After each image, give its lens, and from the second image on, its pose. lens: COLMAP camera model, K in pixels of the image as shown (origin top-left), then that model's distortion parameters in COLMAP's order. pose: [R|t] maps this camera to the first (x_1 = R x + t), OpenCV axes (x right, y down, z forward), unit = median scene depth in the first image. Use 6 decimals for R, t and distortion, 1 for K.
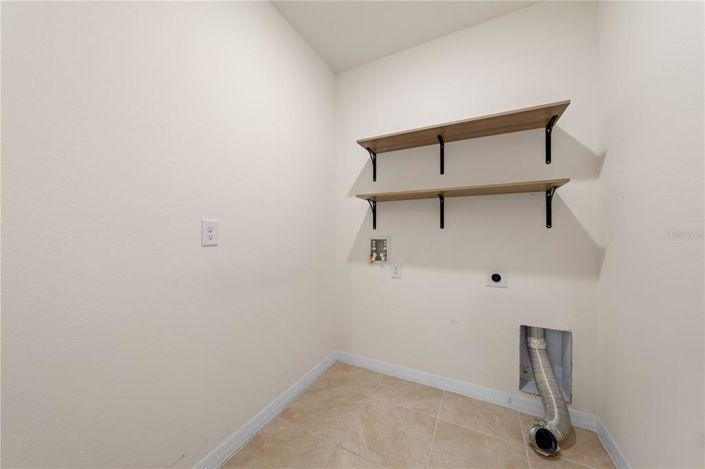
lens RADIAL K [[249.7, 0, 350.4], [0, 249.7, 235.4], [0, 0, 1]] dist [-0.002991, -0.000141]
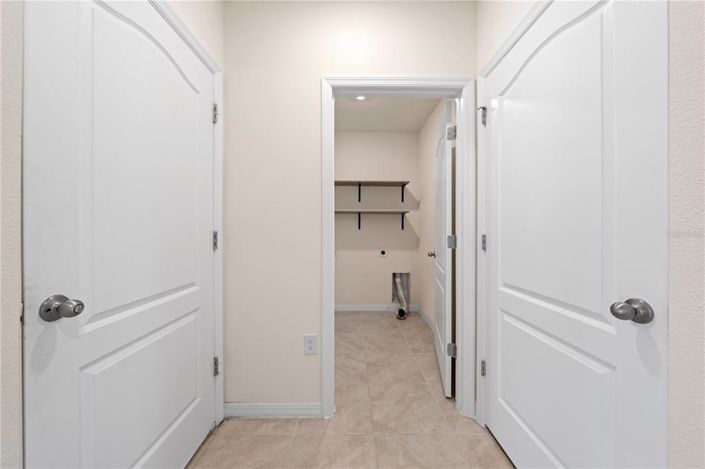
lens RADIAL K [[239.7, 0, 352.8], [0, 239.7, 232.9], [0, 0, 1]] dist [-0.004845, 0.000756]
pose [[0.886521, -0.000030, 0.462688, -0.659967], [-0.002411, 0.999986, 0.004685, -0.009264], [-0.462681, -0.005269, 0.886509, -0.779860]]
